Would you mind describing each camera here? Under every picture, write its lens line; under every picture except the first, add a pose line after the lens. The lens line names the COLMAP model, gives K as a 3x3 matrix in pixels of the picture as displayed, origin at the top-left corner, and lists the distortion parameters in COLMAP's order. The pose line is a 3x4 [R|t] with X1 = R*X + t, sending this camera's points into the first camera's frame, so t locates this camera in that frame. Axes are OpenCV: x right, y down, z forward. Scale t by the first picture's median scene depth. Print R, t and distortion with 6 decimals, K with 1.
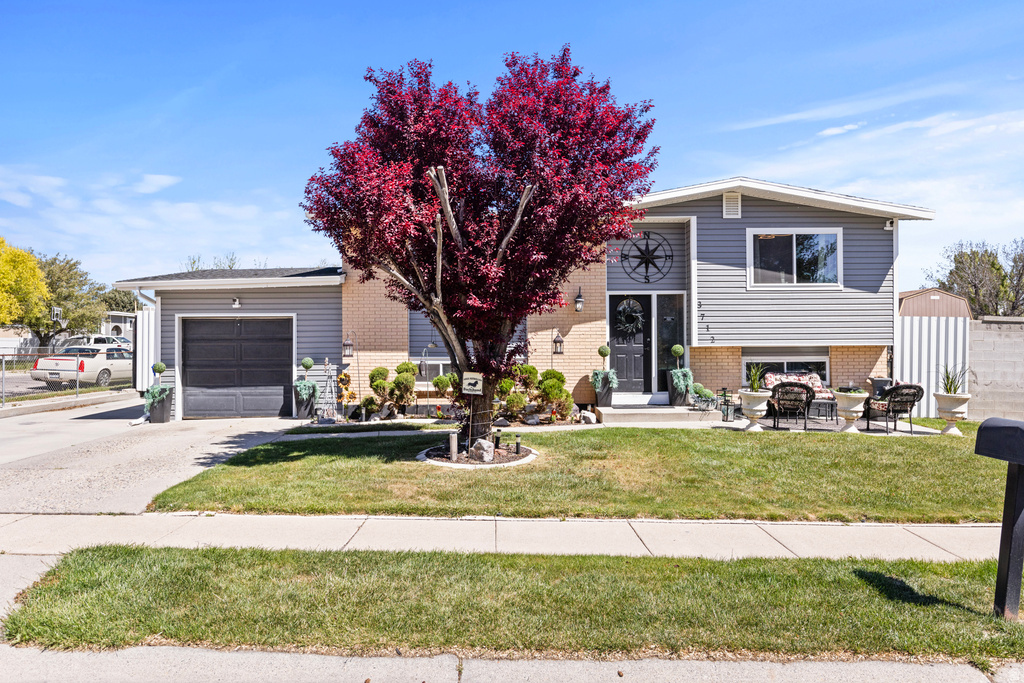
lens RADIAL K [[676.2, 0, 509.9], [0, 676.2, 346.9], [0, 0, 1]] dist [0.003894, 0.003701]
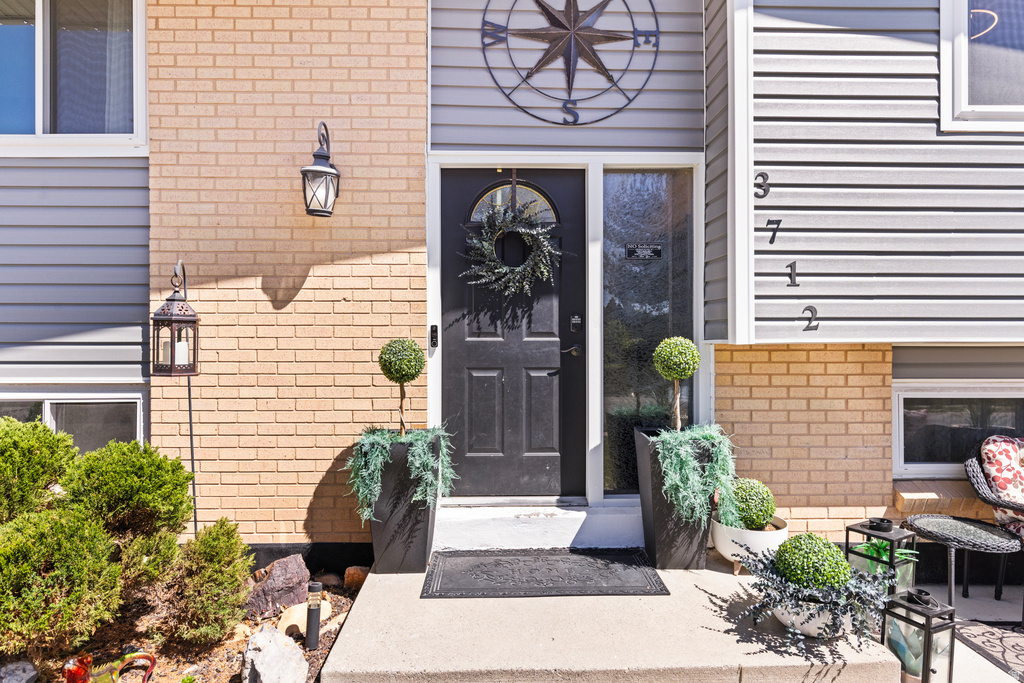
lens RADIAL K [[612.1, 0, 514.9], [0, 612.1, 341.9], [0, 0, 1]] dist [0.002526, 0.001596]
pose [[0.999505, 0.003371, 0.031288, 0.171960], [-0.003558, 0.999976, 0.005923, -0.002530], [-0.031268, -0.006031, 0.999493, 0.741044]]
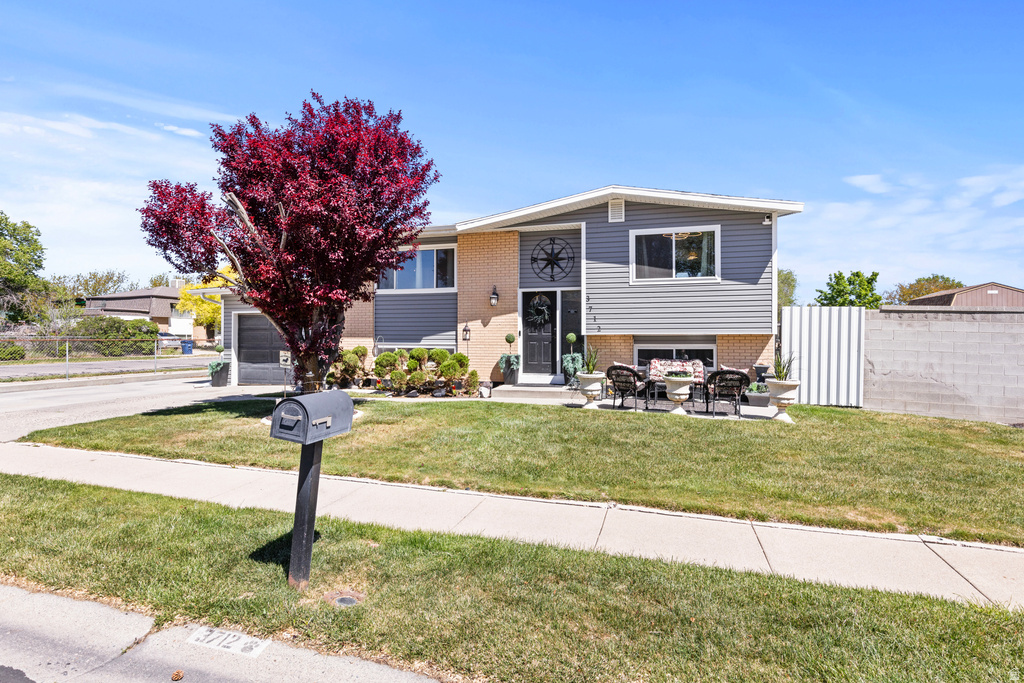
lens RADIAL K [[525.4, 0, 508.3], [0, 525.4, 334.6], [0, 0, 1]] dist [0.002074, -0.000303]
pose [[0.958990, 0.002594, -0.283427, 0.391489], [-0.005828, 0.999927, -0.010567, 0.009078], [0.283379, 0.011786, 0.958936, 0.100070]]
